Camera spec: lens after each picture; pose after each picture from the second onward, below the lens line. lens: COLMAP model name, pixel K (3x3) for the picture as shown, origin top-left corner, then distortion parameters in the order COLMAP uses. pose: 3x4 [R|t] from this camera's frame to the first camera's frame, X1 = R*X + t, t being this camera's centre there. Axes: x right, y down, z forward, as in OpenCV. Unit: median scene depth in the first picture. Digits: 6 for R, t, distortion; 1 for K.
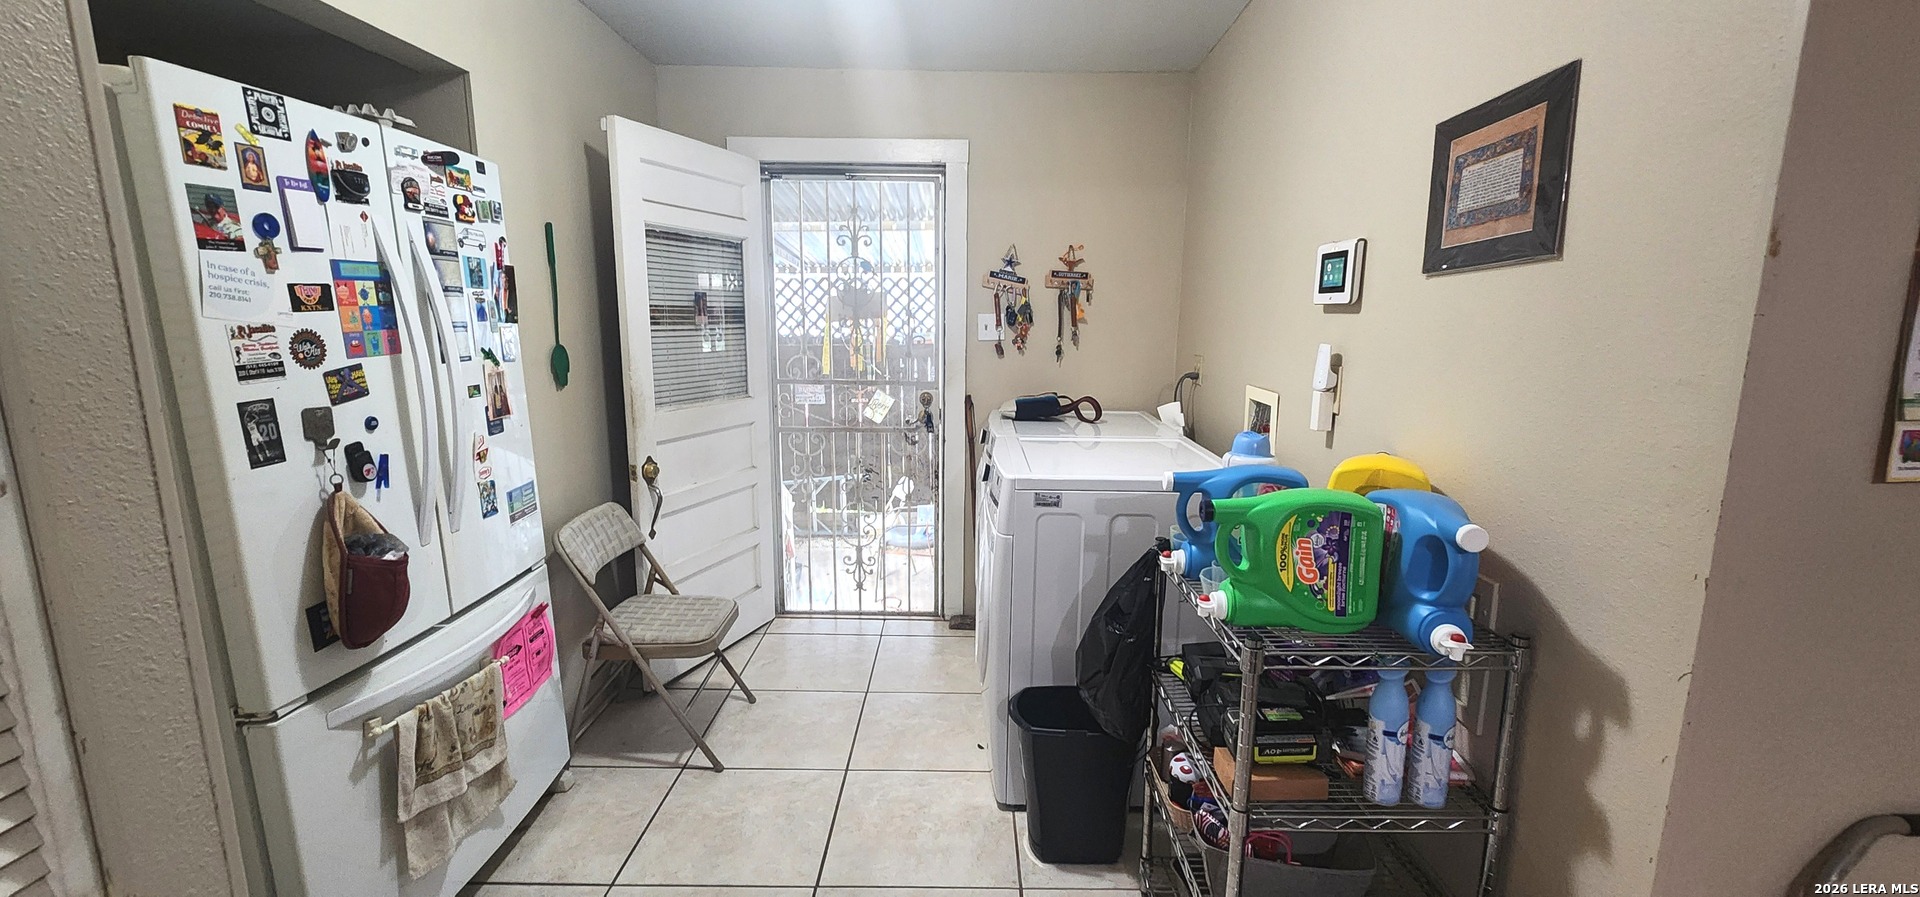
lens RADIAL K [[787.0, 0, 960.0], [0, 787.0, 448.5], [0, 0, 1]] dist [0.000753, 0.000052]
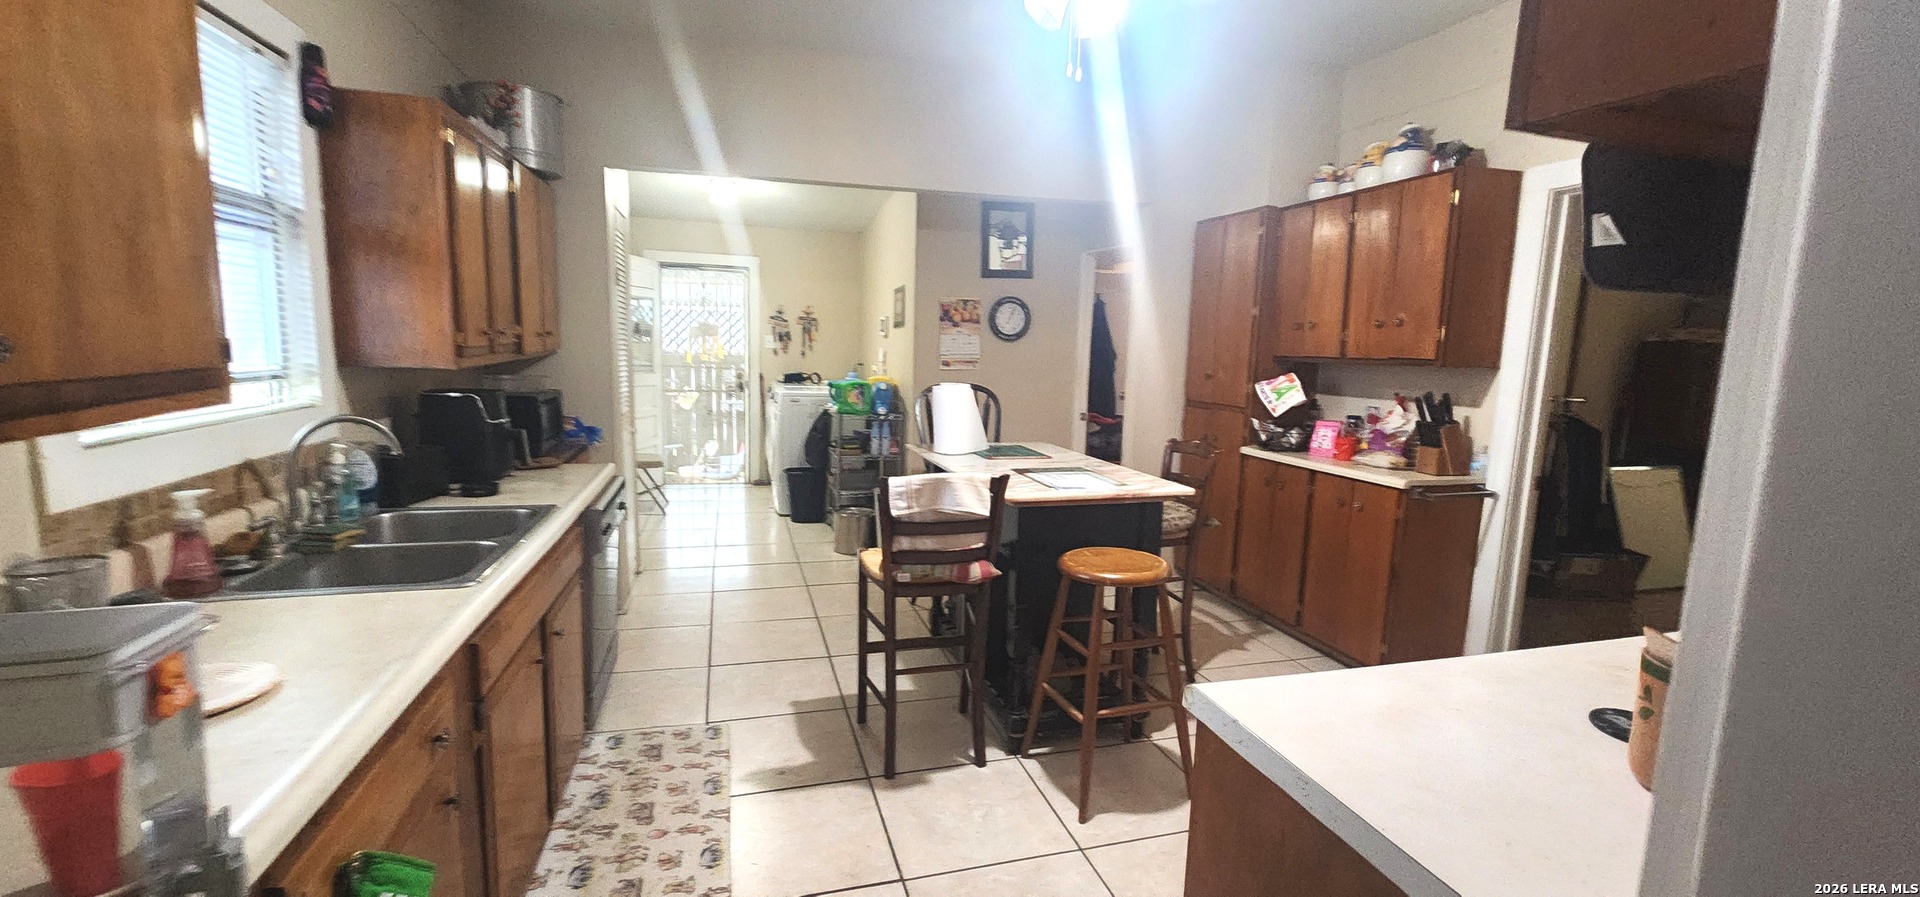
lens RADIAL K [[787.0, 0, 960.0], [0, 787.0, 448.5], [0, 0, 1]] dist [0.000753, 0.000052]
pose [[0.959702, -0.012614, 0.280735, -0.074583], [0.021897, 0.999311, -0.029957, 0.217195], [-0.280164, 0.034897, 0.959318, -1.223350]]
